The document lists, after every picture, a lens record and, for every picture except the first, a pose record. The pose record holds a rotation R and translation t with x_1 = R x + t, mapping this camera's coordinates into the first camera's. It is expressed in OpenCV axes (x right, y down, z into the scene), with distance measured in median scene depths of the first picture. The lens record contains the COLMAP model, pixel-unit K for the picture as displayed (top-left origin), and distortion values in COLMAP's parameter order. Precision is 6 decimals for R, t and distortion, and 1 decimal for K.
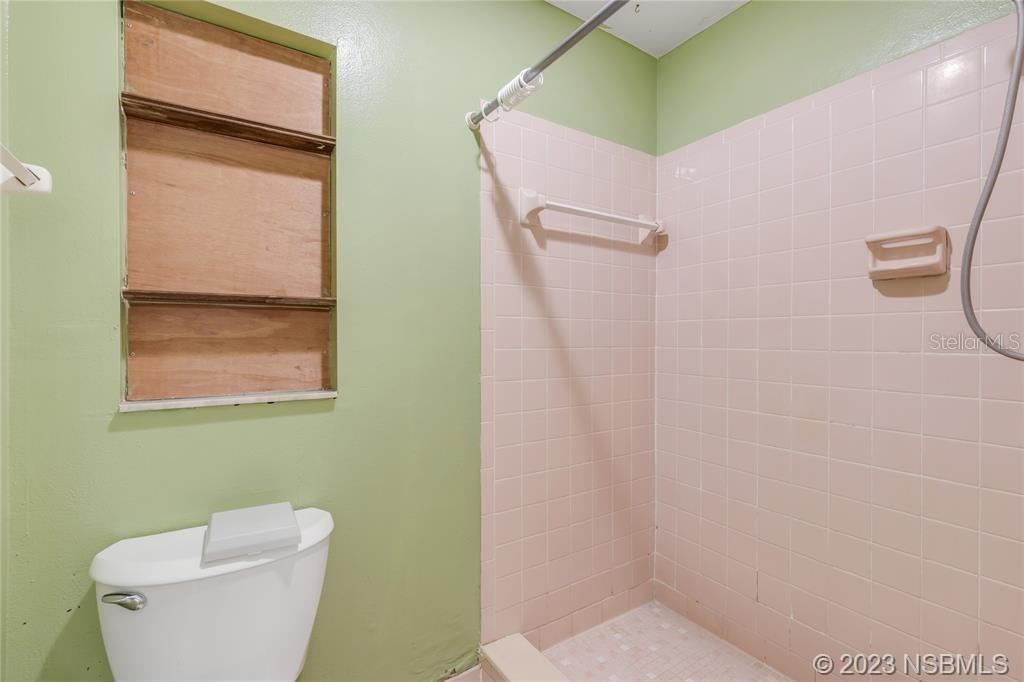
lens RADIAL K [[455.1, 0, 512.1], [0, 455.1, 336.8], [0, 0, 1]] dist [0.004313, 0.000146]
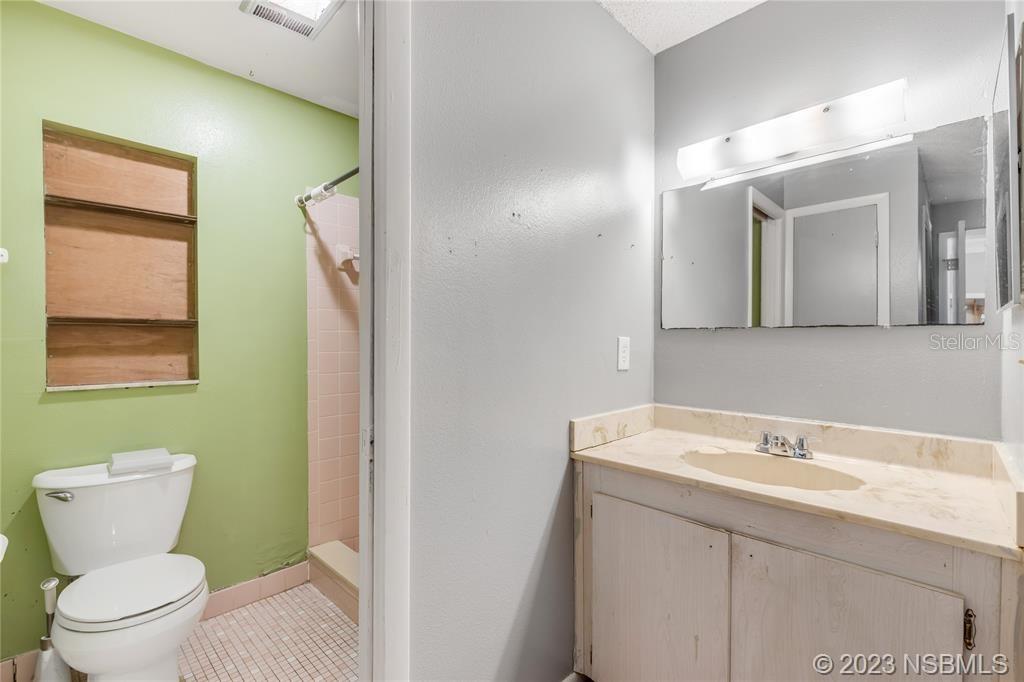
lens RADIAL K [[455.1, 0, 511.3], [0, 455.1, 344.9], [0, 0, 1]] dist [0.004313, 0.000146]
pose [[0.977694, -0.005674, 0.209960, 0.346445], [0.005242, 0.999983, 0.002615, 0.002519], [-0.209971, -0.001456, 0.977706, -0.779919]]
